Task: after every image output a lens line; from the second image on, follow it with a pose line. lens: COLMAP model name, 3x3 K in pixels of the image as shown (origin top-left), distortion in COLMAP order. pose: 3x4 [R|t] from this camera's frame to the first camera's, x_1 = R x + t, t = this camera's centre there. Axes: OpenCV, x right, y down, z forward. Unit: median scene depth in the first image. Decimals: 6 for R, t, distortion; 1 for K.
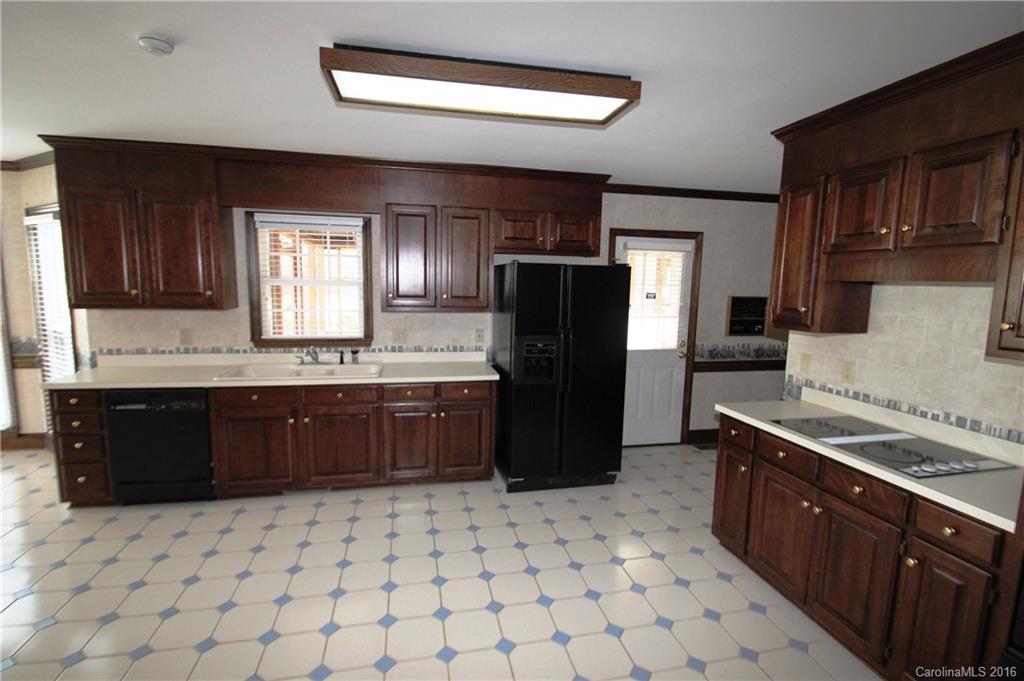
lens RADIAL K [[486.6, 0, 502.5], [0, 486.6, 331.1], [0, 0, 1]] dist [-0.002715, -0.002225]
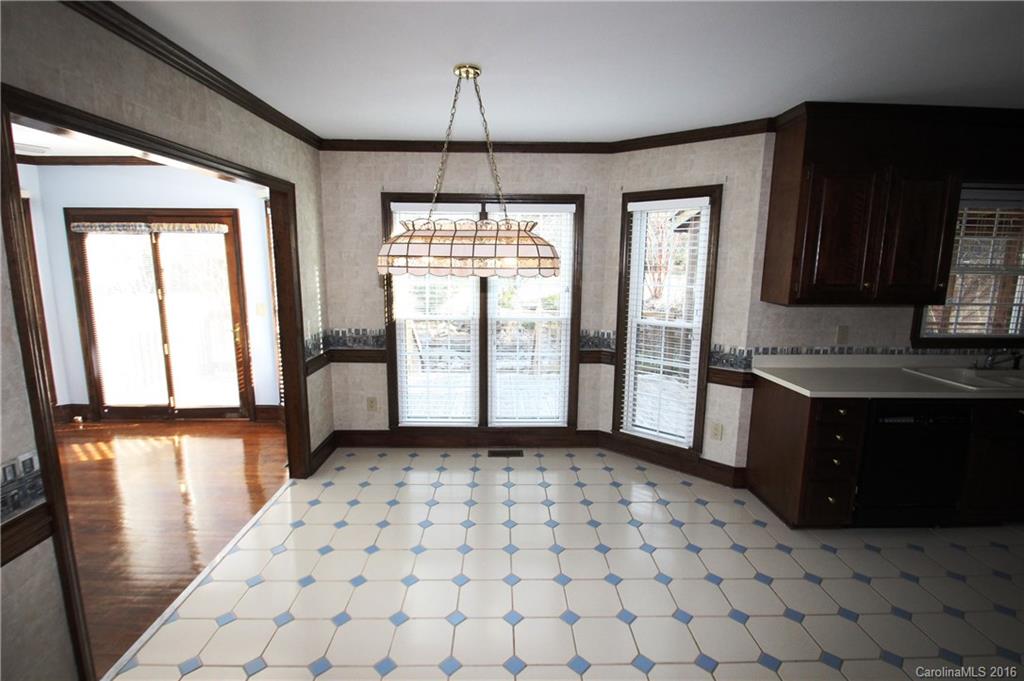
lens RADIAL K [[486.6, 0, 521.2], [0, 486.6, 344.1], [0, 0, 1]] dist [-0.002715, -0.002225]
pose [[0.986869, 0.016034, -0.160726, -1.071183], [-0.005258, 0.997723, 0.067247, -0.027303], [0.161438, -0.065519, 0.984706, 0.042361]]
